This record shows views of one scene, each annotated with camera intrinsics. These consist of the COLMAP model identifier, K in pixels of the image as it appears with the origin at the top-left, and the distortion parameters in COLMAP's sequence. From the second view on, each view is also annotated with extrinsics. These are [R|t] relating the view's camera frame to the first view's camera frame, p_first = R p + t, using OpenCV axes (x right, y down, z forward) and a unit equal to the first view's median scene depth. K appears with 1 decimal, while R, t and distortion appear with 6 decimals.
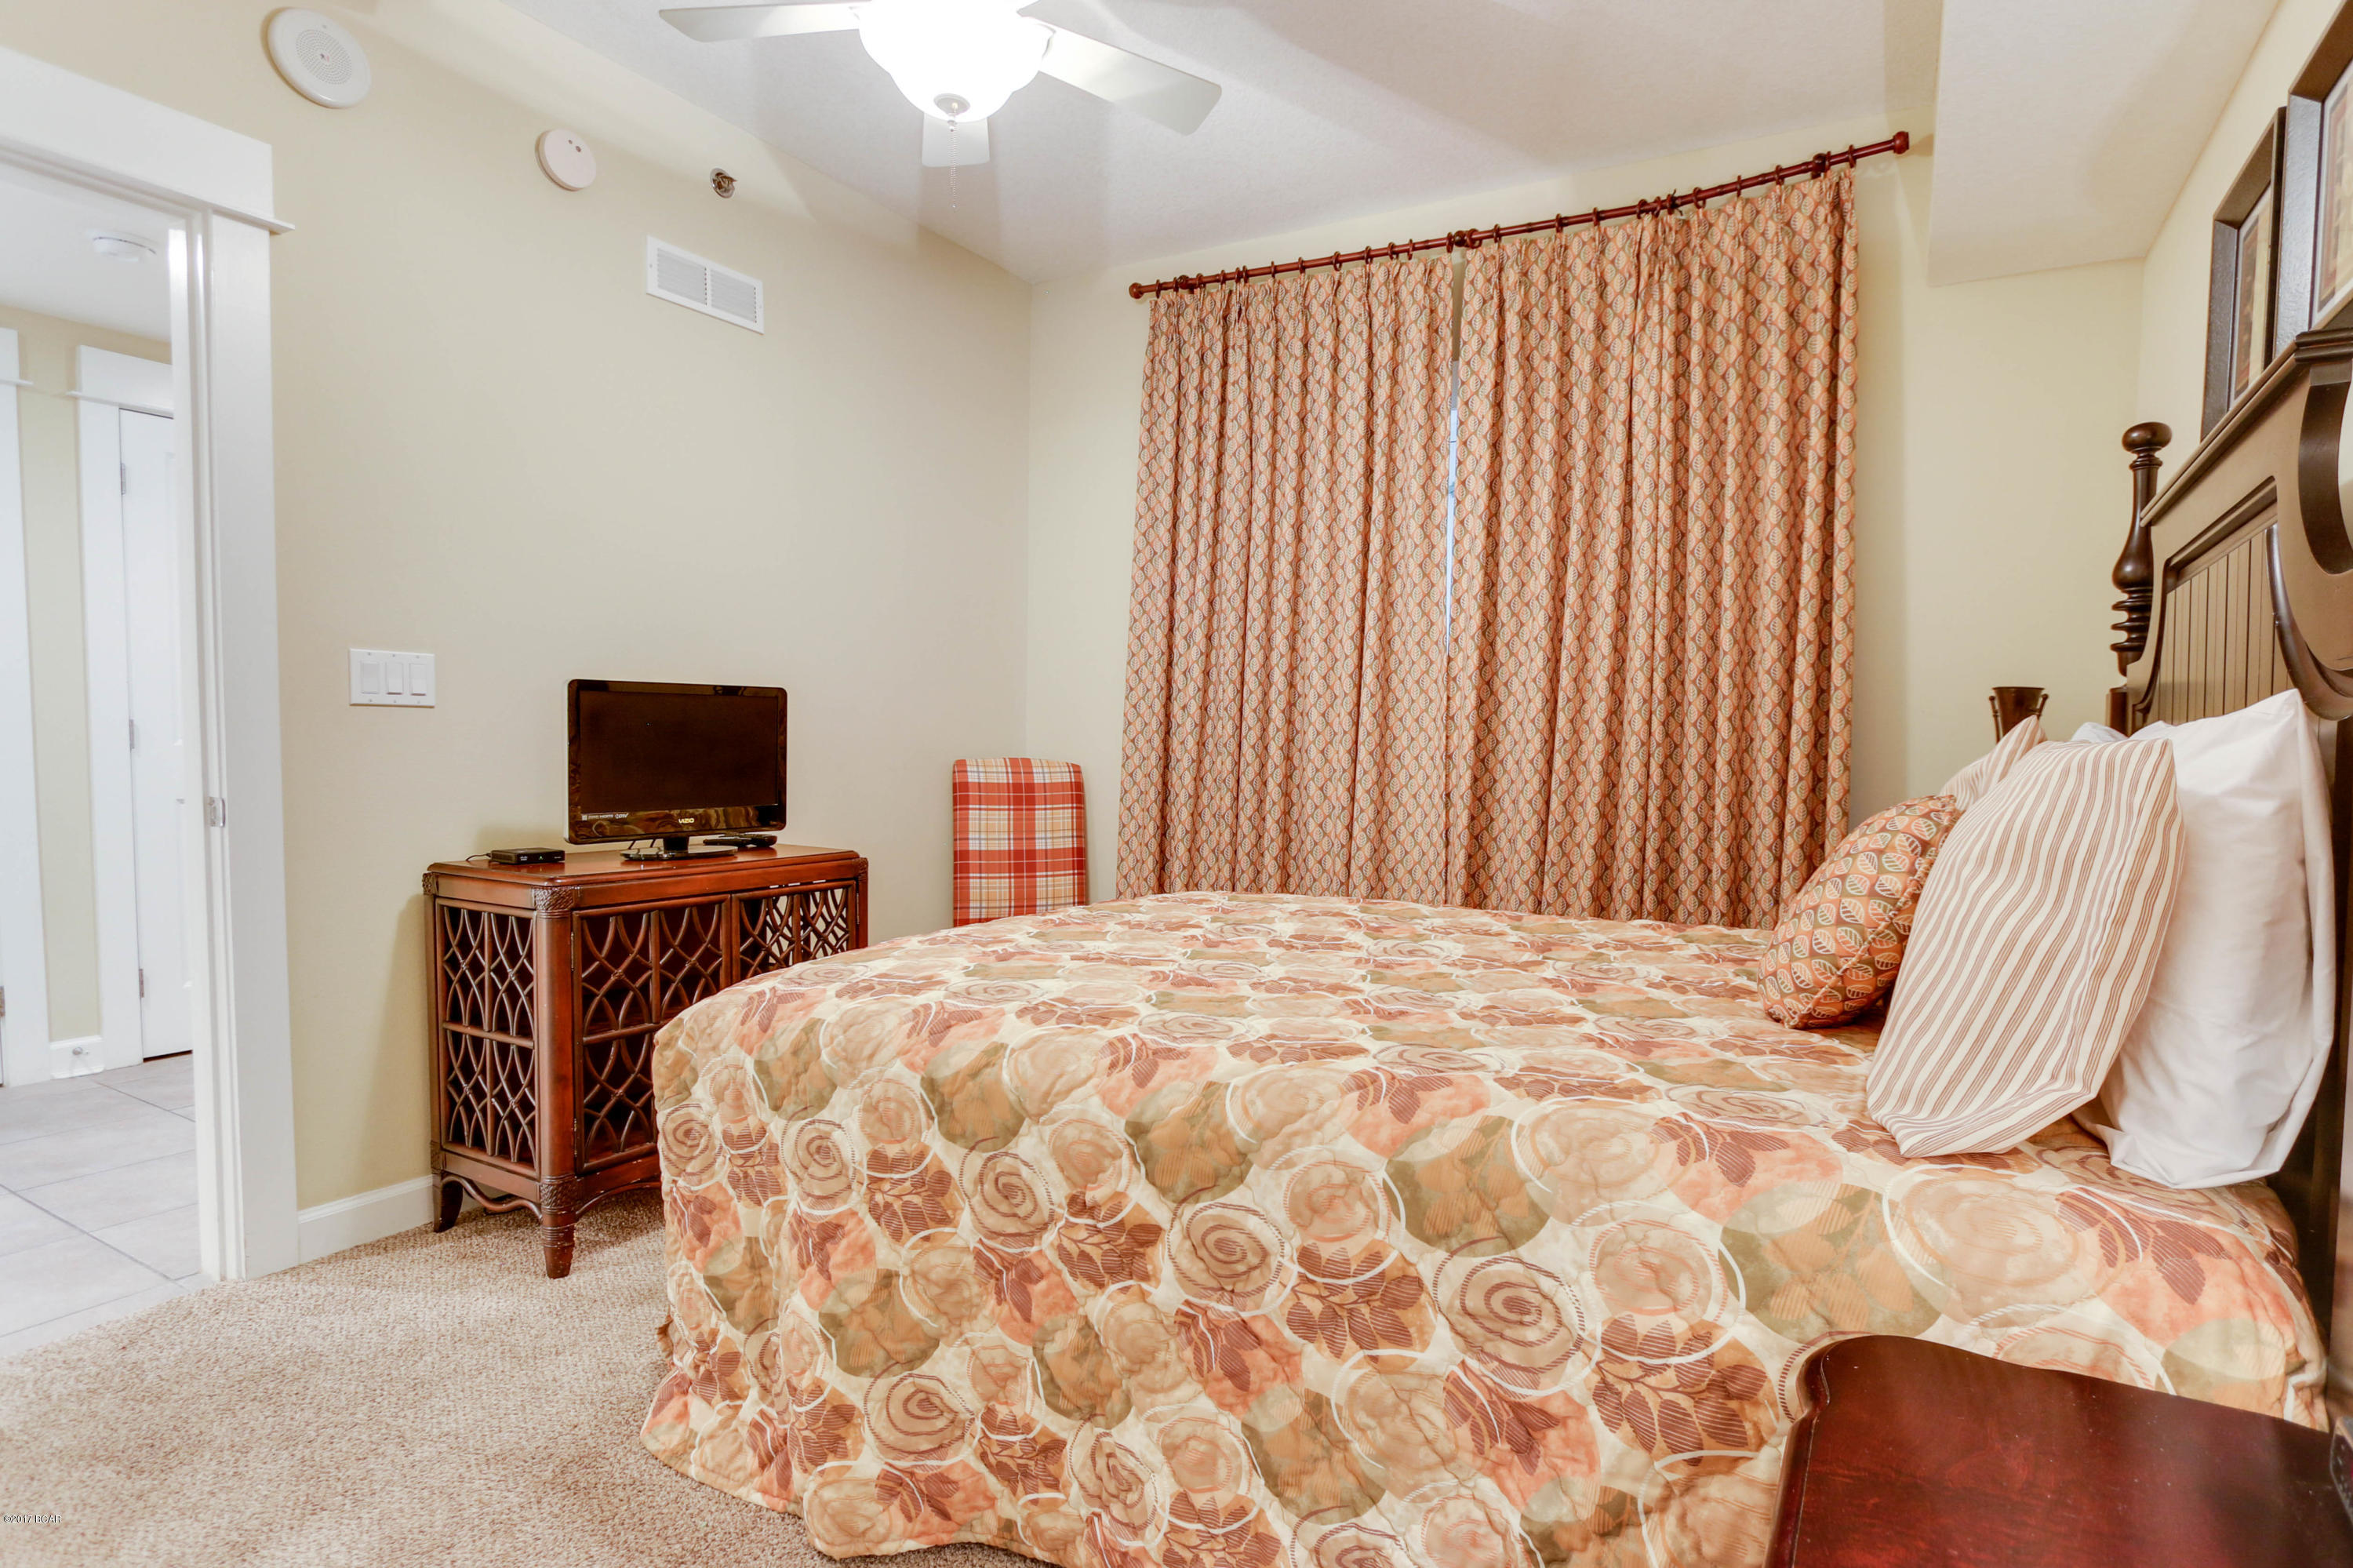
lens RADIAL K [[1169.3, 0, 1269.2], [0, 1169.3, 819.4], [0, 0, 1]] dist [-0.013258, 0.000237]
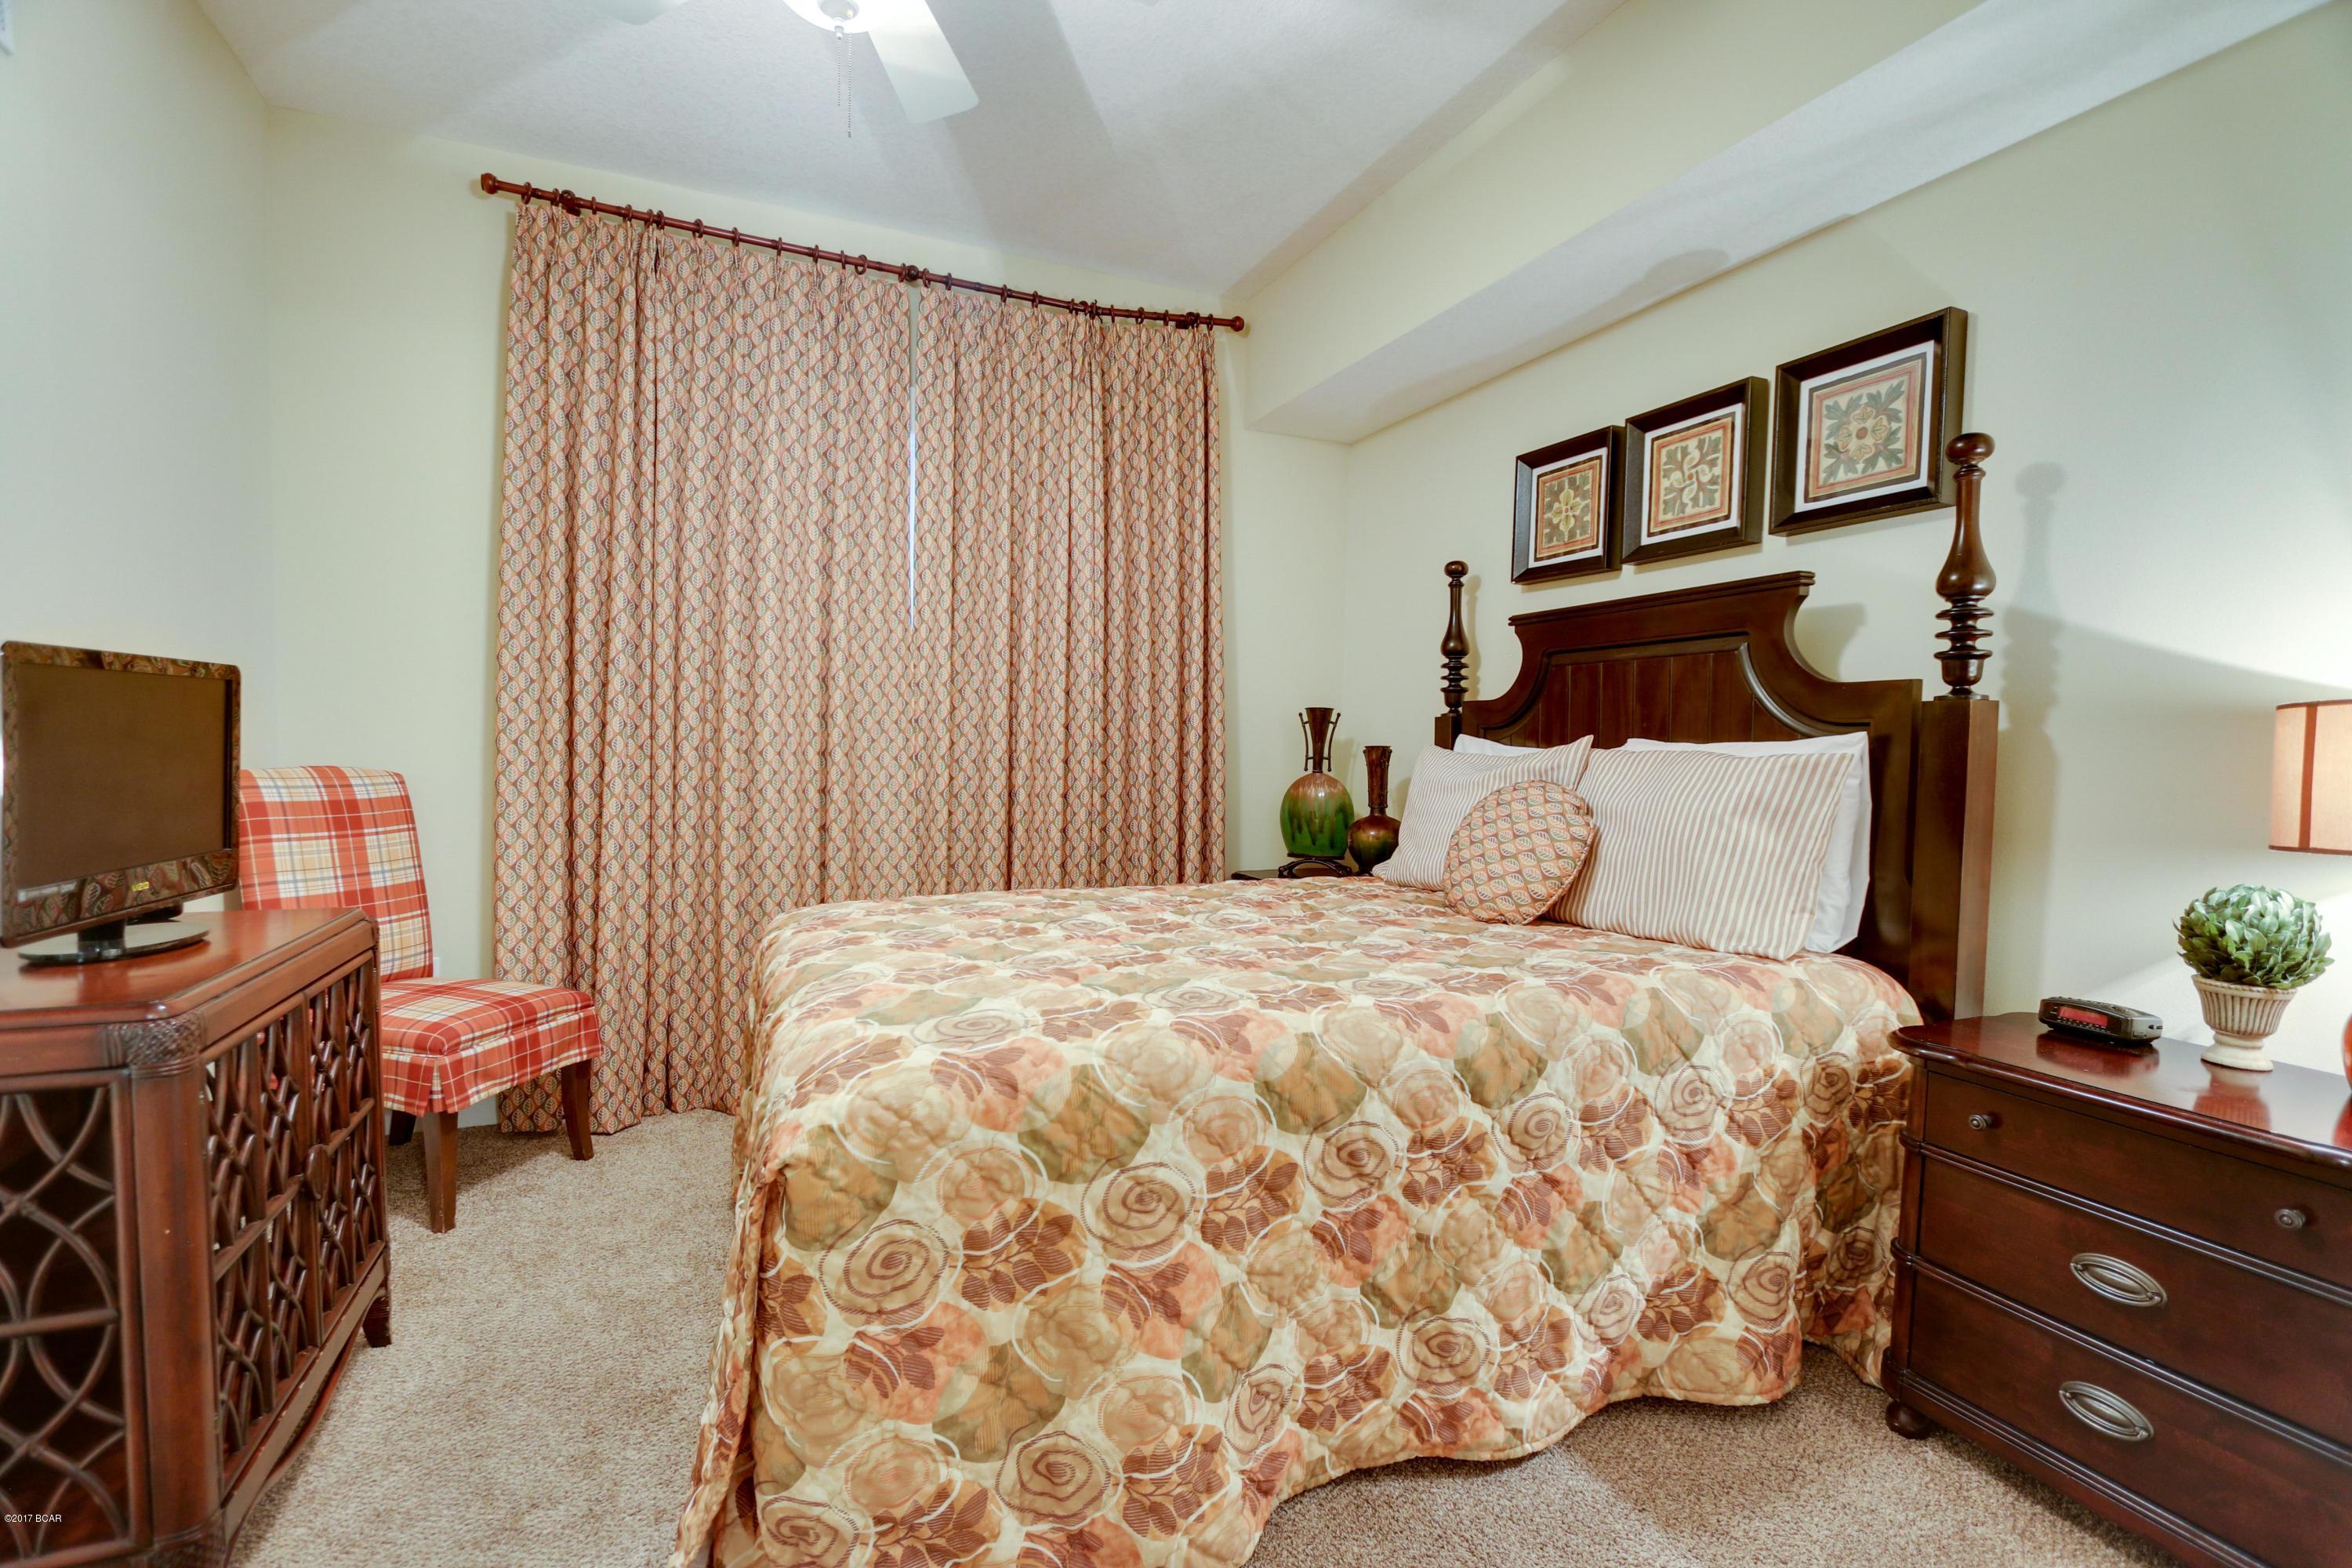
lens RADIAL K [[1073.8, 0, 1172.6], [0, 1073.8, 815.2], [0, 0, 1]] dist [-0.014430, 0.000651]
pose [[0.624836, -0.056057, 0.778741, -0.581095], [0.047146, 0.998308, 0.034034, -0.028254], [-0.779331, 0.015449, 0.626422, 0.249817]]
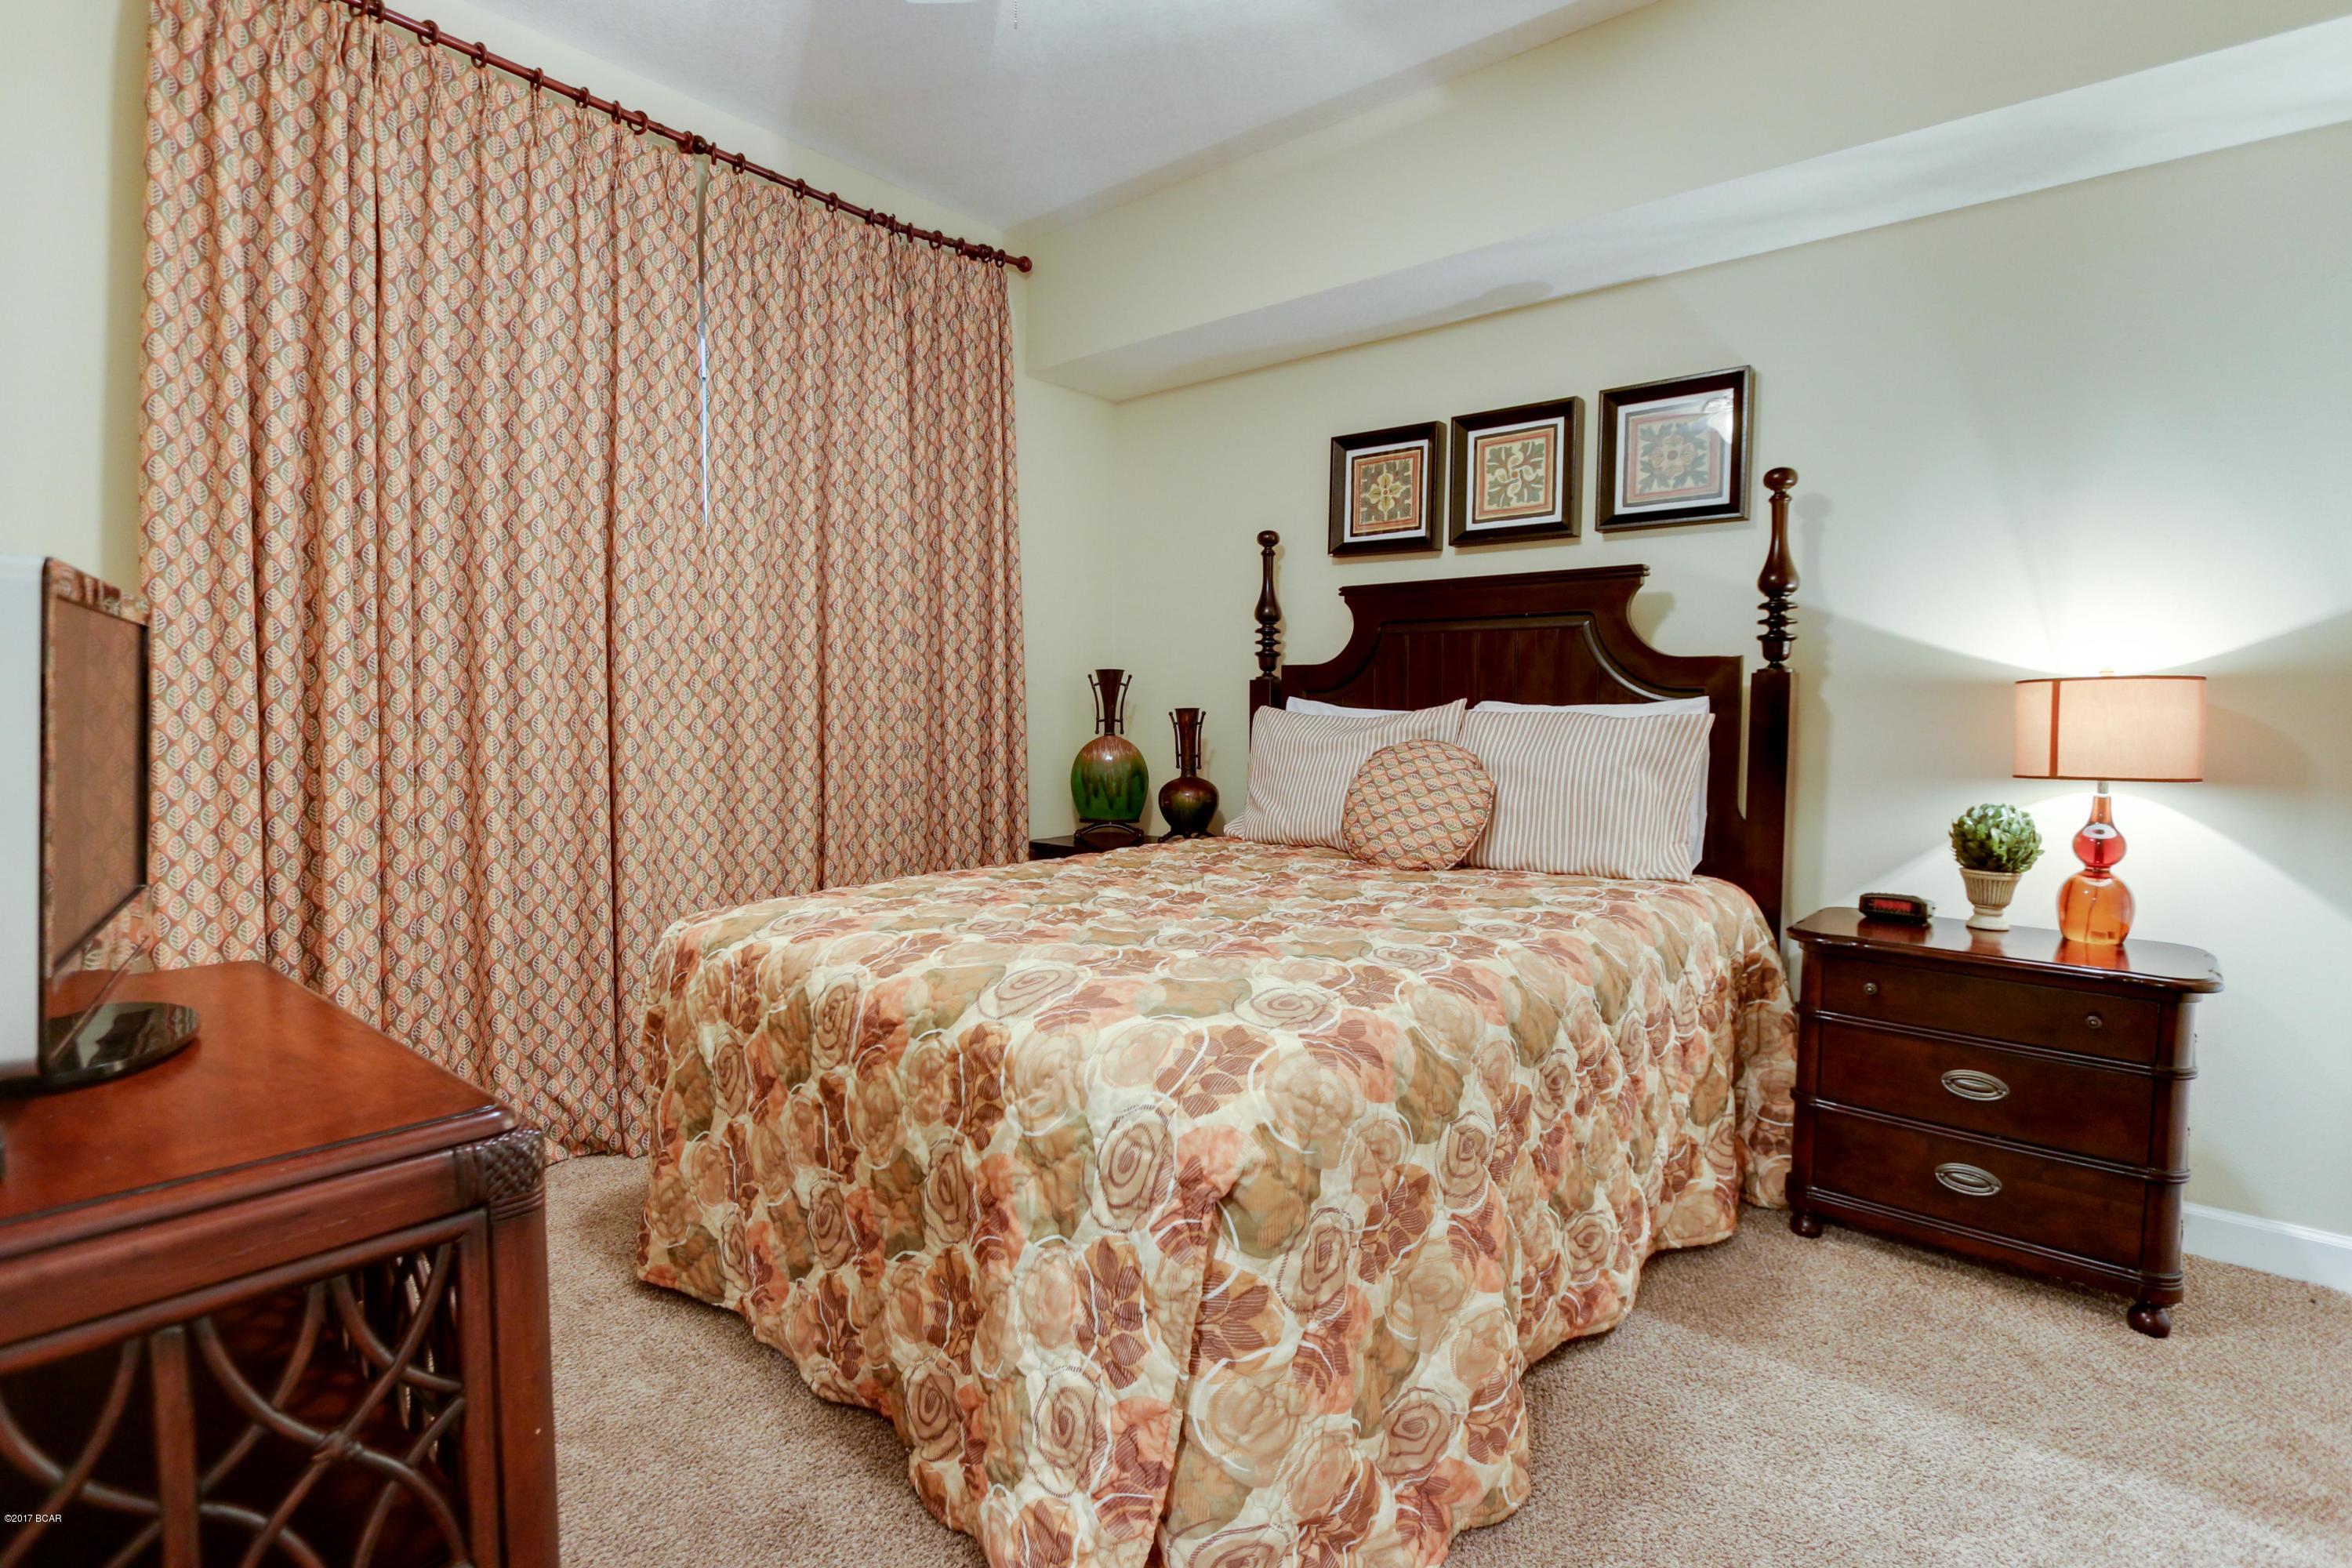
lens RADIAL K [[1125.2, 0, 1176.0], [0, 1125.2, 784.0], [0, 0, 1]] dist [-0.018372, 0.000962]
pose [[0.216408, -0.077321, 0.973236, -0.758006], [0.060779, 0.995992, 0.065615, -0.054485], [-0.974409, 0.044953, 0.220241, 0.578873]]
